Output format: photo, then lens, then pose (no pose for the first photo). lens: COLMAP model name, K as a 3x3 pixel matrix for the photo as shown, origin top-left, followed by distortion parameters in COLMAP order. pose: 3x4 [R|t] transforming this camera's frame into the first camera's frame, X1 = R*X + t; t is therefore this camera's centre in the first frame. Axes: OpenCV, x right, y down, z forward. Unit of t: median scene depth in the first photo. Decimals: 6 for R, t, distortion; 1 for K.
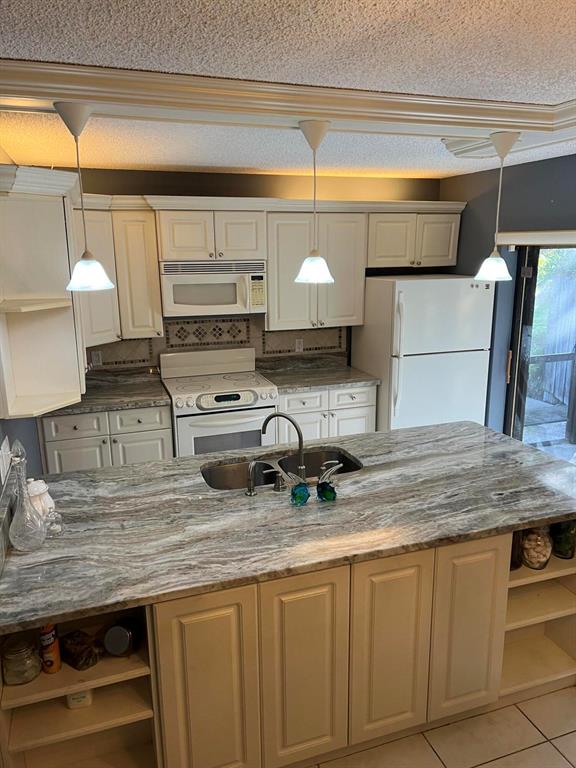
lens RADIAL K [[573.2, 0, 286.9], [0, 573.2, 390.5], [0, 0, 1]] dist [0.062687, -0.078331]
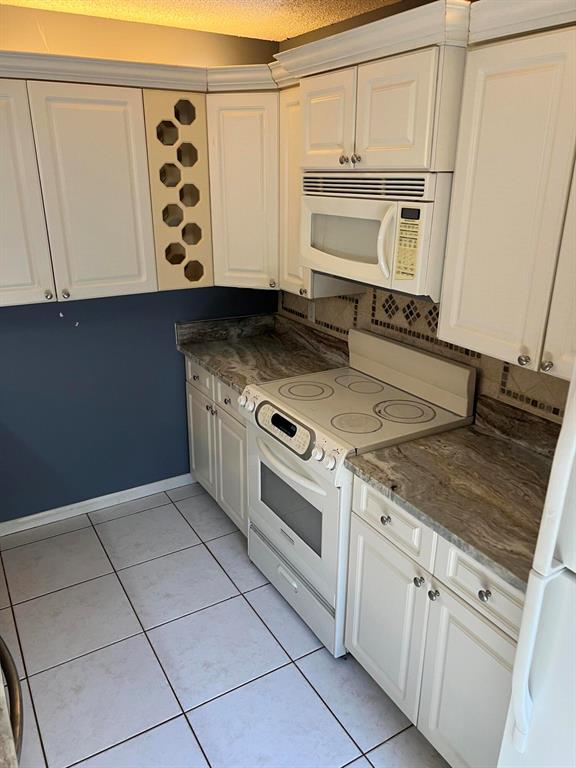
lens RADIAL K [[573.2, 0, 290.5], [0, 573.2, 385.9], [0, 0, 1]] dist [0.062687, -0.078331]
pose [[0.214693, 0.342999, -0.914472, 0.548950], [-0.258532, 0.922865, 0.285450, -0.254902], [0.941843, 0.175136, 0.286809, 1.169362]]
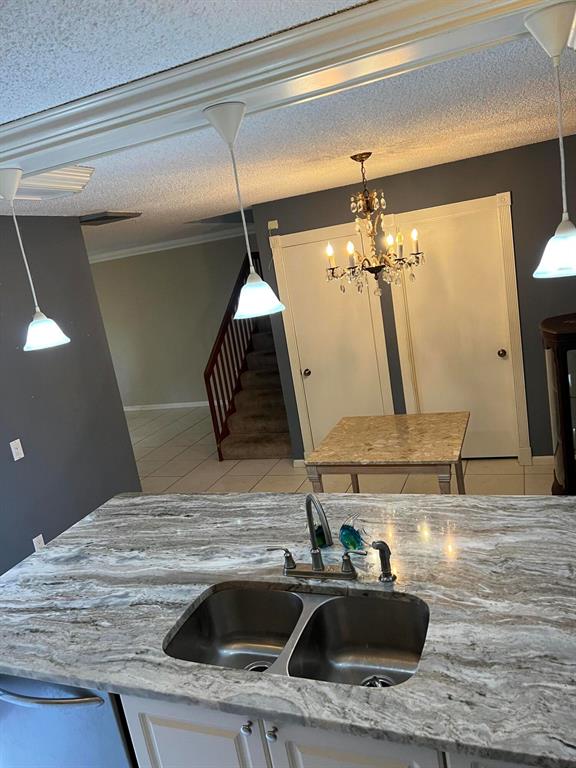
lens RADIAL K [[573.2, 0, 290.9], [0, 573.2, 392.1], [0, 0, 1]] dist [0.062687, -0.078331]
pose [[-0.755239, -0.016791, 0.655234, -0.383943], [0.317854, 0.864878, 0.388529, -0.304372], [-0.573222, 0.501701, -0.647853, 1.210073]]
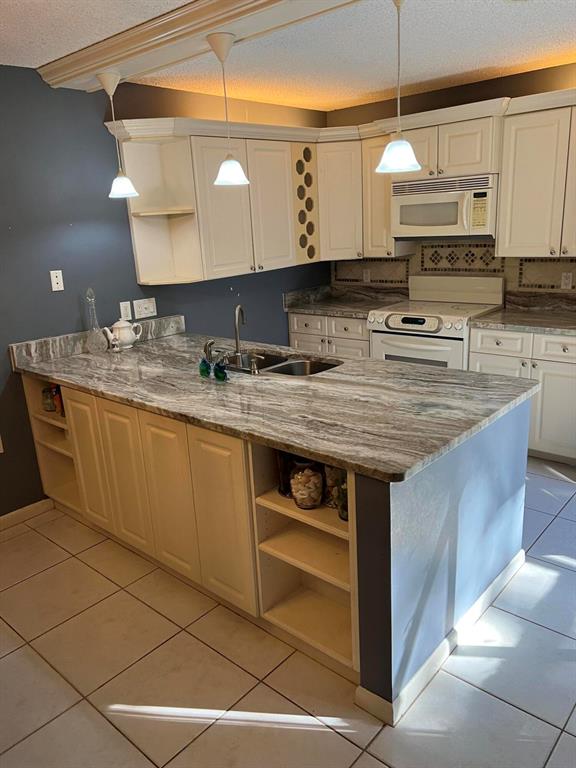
lens RADIAL K [[573.2, 0, 282.0], [0, 573.2, 385.0], [0, 0, 1]] dist [0.062687, -0.078331]
pose [[0.486567, 0.228494, -0.843234, 0.906059], [-0.166554, 0.971751, 0.167213, -0.011014], [0.857620, 0.059084, 0.510878, 0.422028]]
